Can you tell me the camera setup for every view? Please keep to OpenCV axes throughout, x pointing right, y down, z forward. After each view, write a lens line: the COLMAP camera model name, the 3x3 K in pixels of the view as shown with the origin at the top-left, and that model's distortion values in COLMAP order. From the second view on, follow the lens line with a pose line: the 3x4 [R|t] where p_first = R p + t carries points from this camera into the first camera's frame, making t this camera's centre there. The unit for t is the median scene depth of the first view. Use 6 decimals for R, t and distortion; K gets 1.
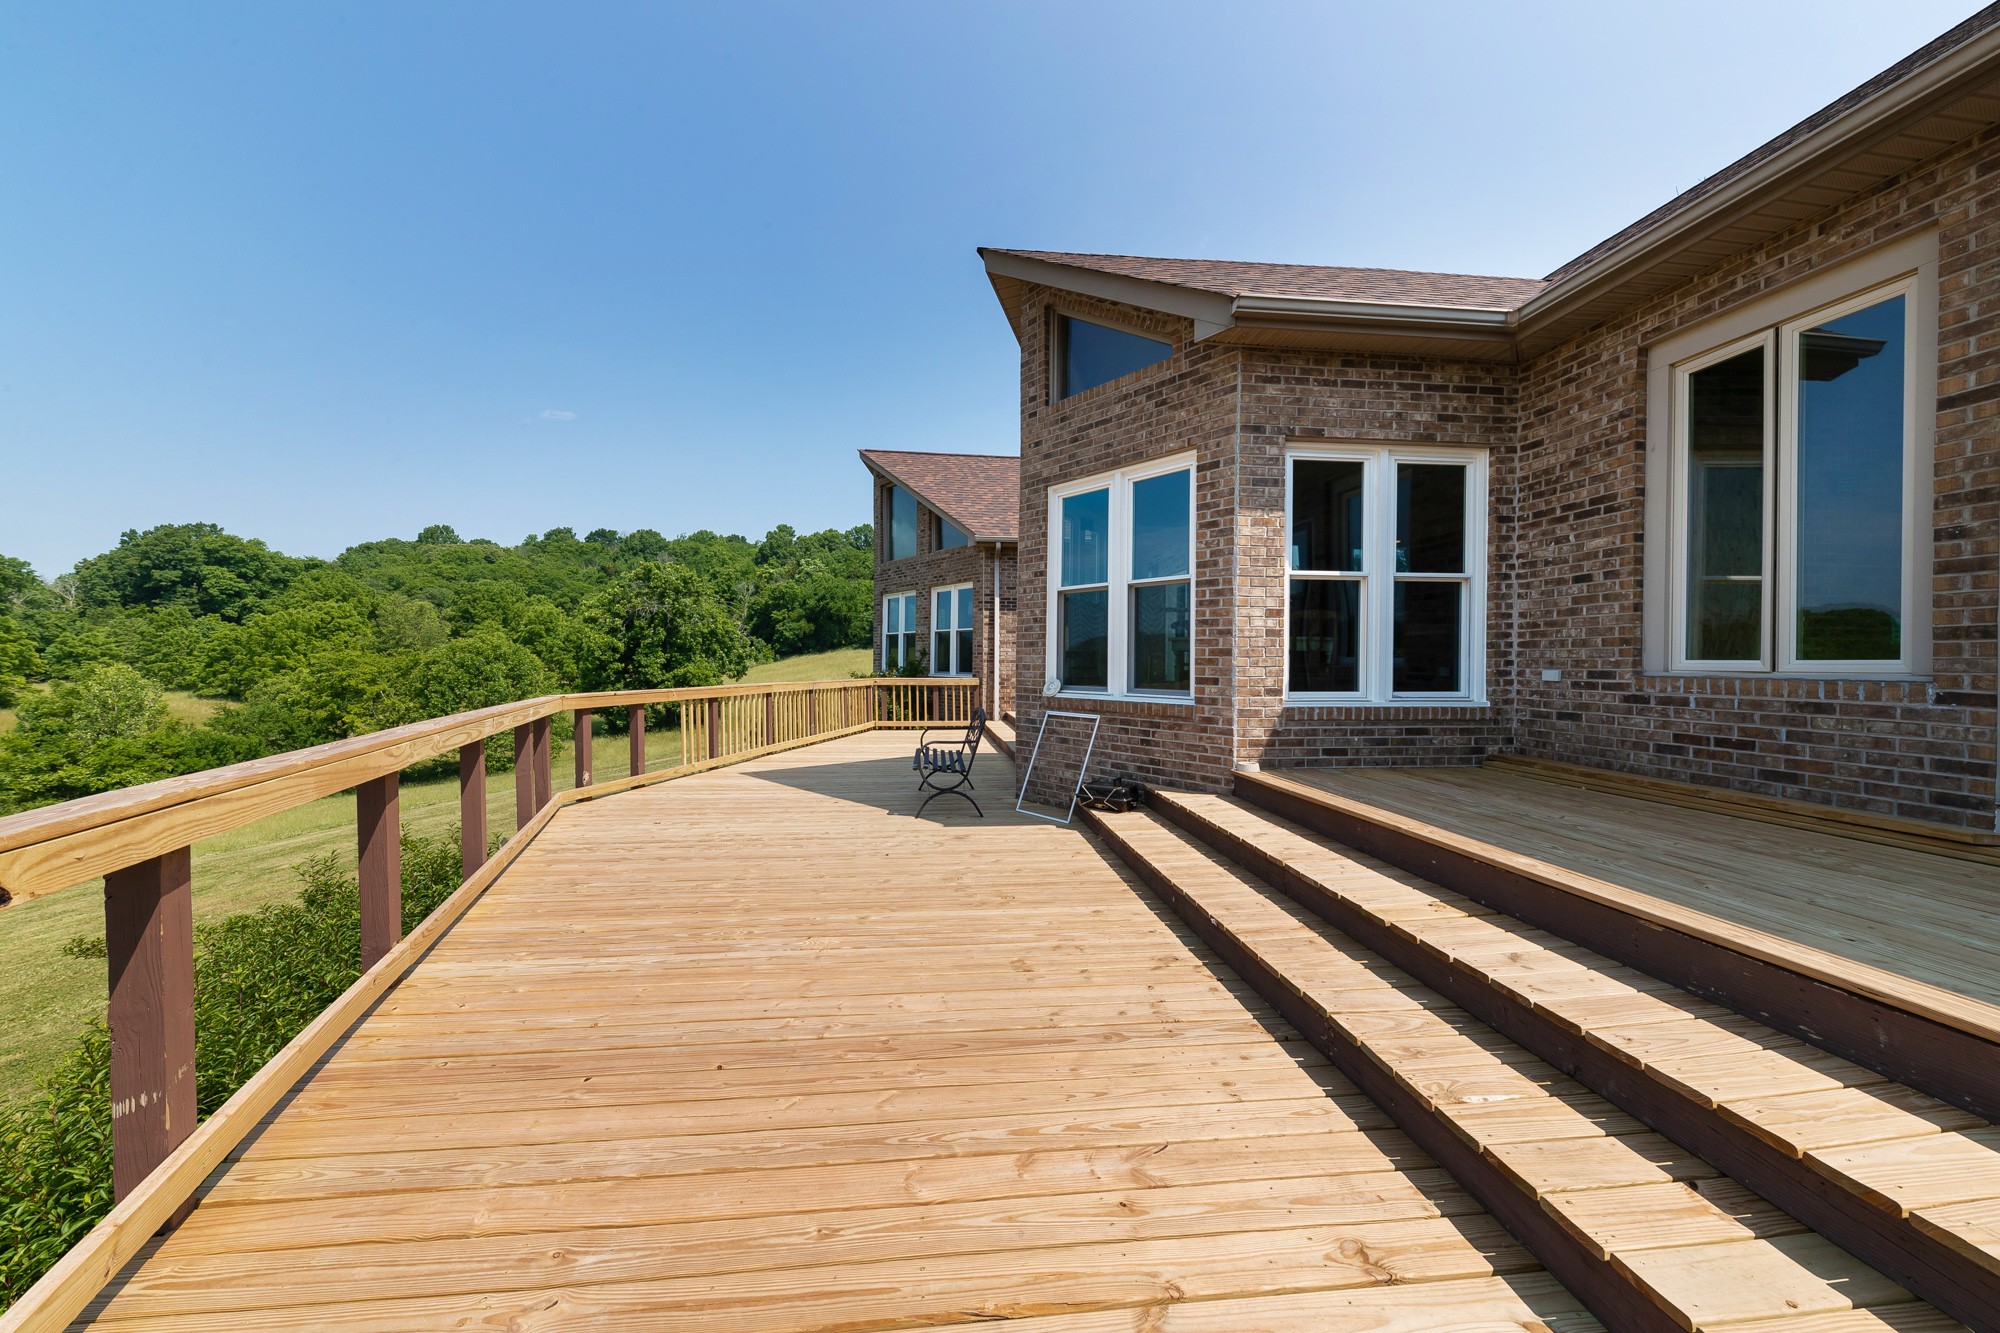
lens RADIAL K [[700.5, 0, 994.2], [0, 700.5, 672.5], [0, 0, 1]] dist [0.006164, -0.000159]
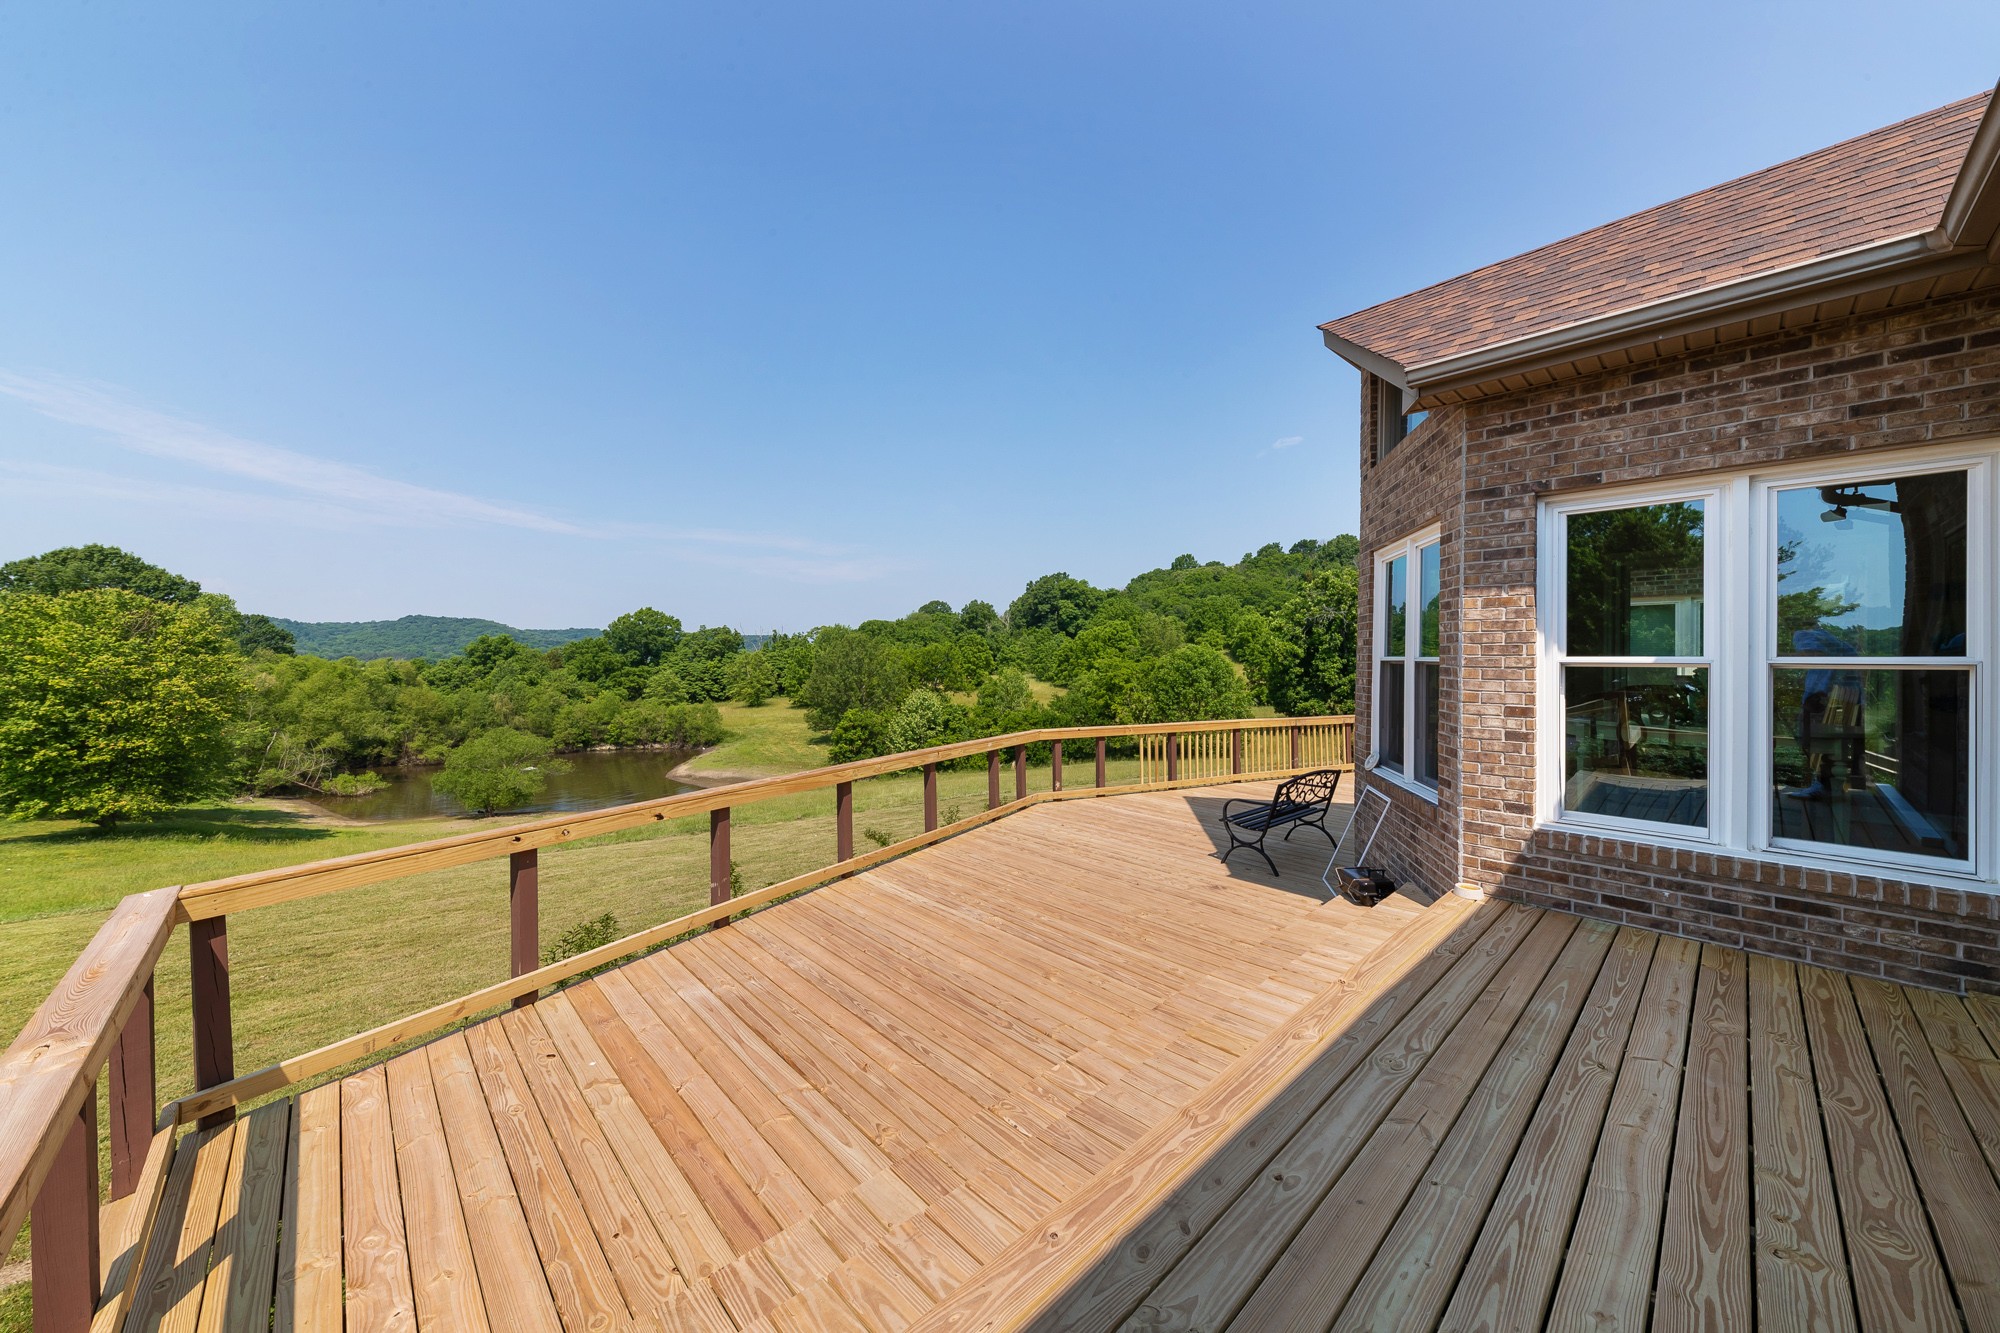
lens RADIAL K [[692.4, 0, 1018.1], [0, 692.4, 669.1], [0, 0, 1]] dist [0.001830, -0.000012]
pose [[0.613131, 0.010803, -0.789907, 0.426560], [-0.013958, 0.999899, 0.002840, -0.080872], [0.789858, 0.009285, 0.613220, 0.027825]]
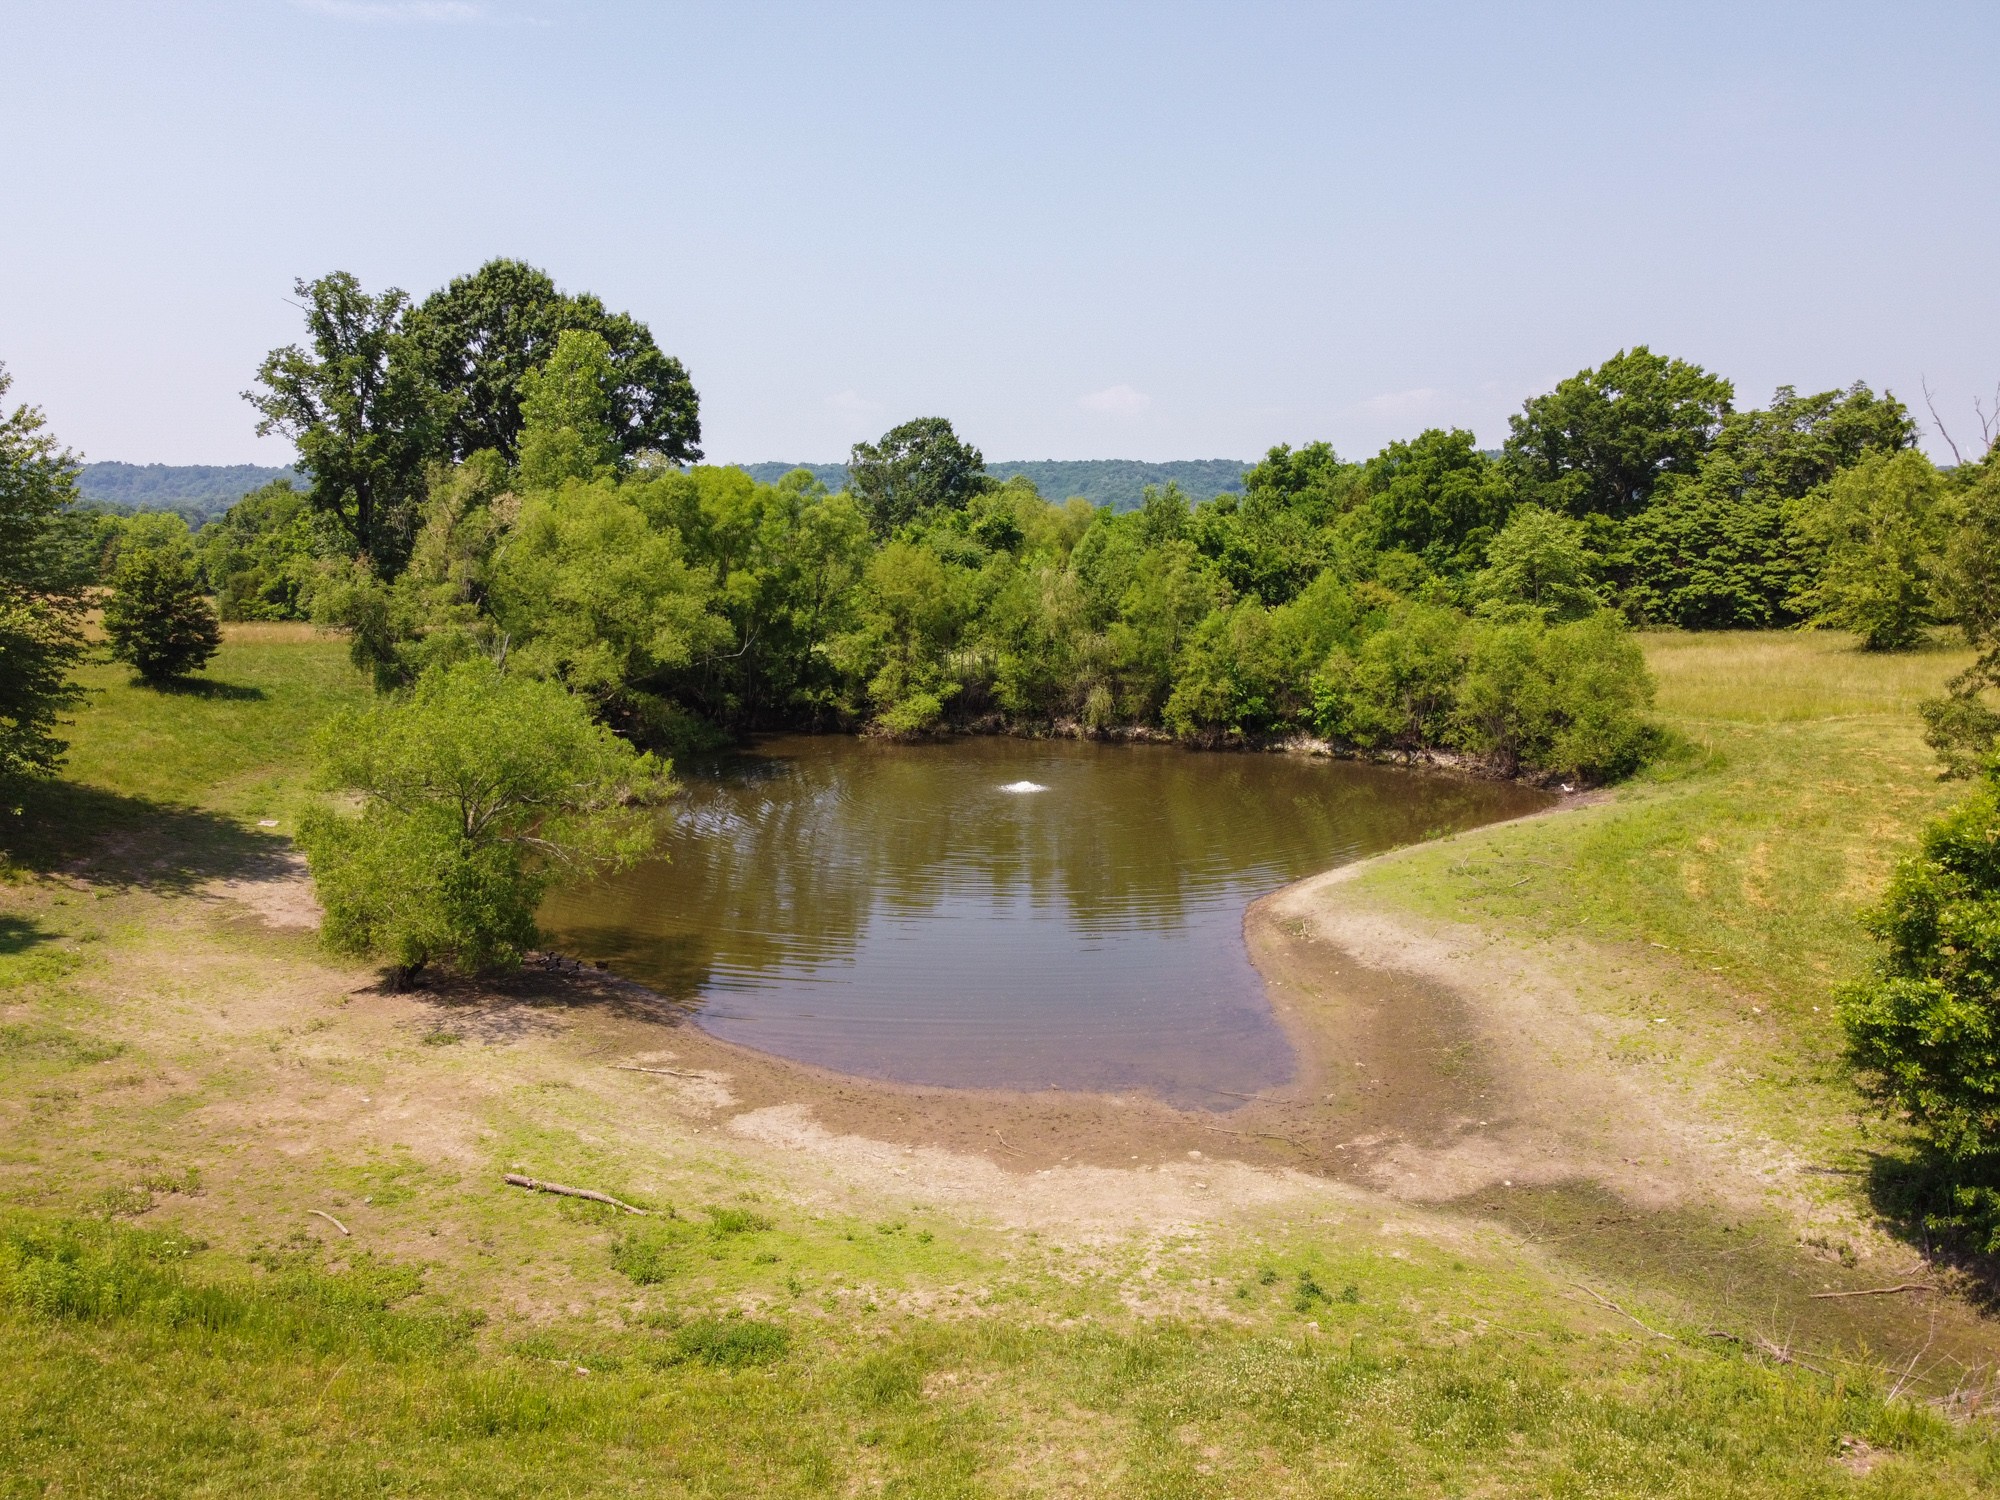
lens RADIAL K [[1536.1, 0, 1000.0], [0, 1536.1, 750.0], [0, 0, 1]] dist [0.005960, 0.002055]
pose [[-0.314690, 0.133173, -0.939806, -6.915138], [-0.018881, 0.989035, 0.146471, 0.329803], [0.949007, 0.063837, -0.308725, 3.893334]]
